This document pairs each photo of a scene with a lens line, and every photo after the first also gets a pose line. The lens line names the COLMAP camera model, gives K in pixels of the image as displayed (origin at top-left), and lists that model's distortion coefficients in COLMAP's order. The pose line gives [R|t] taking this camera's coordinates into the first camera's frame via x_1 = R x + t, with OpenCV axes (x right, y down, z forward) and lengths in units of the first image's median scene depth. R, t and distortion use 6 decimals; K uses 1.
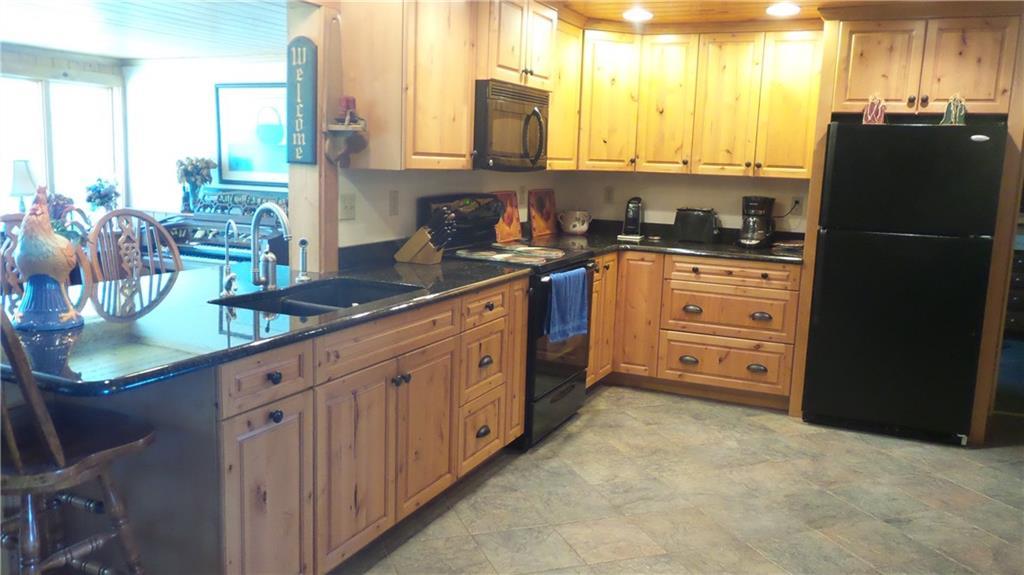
lens RADIAL K [[832.7, 0, 511.5], [0, 832.7, 287.6], [0, 0, 1]] dist [-0.004891, 0.019851]
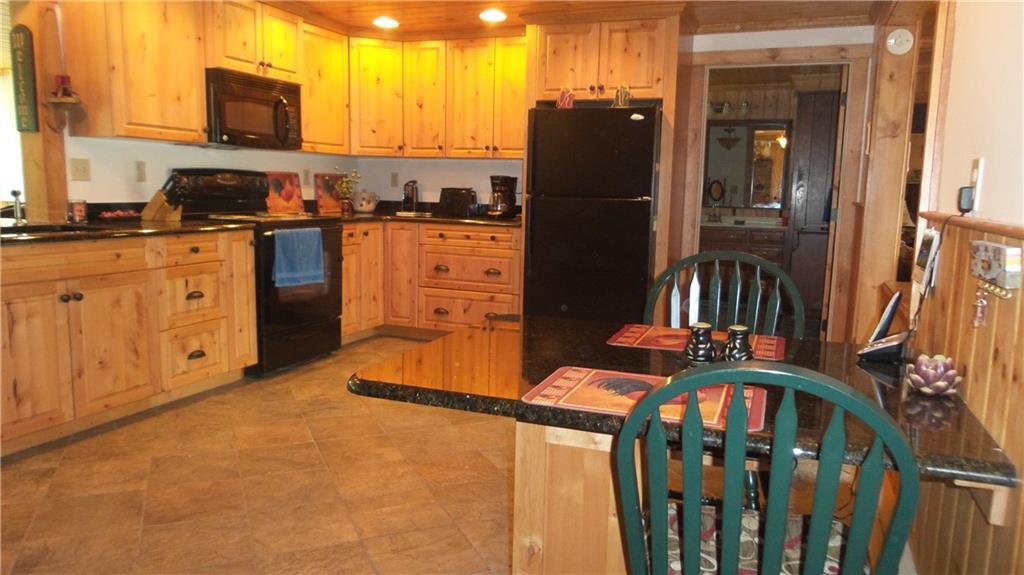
lens RADIAL K [[733.3, 0, 511.6], [0, 733.3, 289.1], [0, 0, 1]] dist [-0.004055, 0.007224]
pose [[0.999116, -0.014507, 0.039457, 0.308787], [0.015121, 0.999768, -0.015308, 0.081701], [-0.039226, 0.015891, 0.999104, -0.063386]]
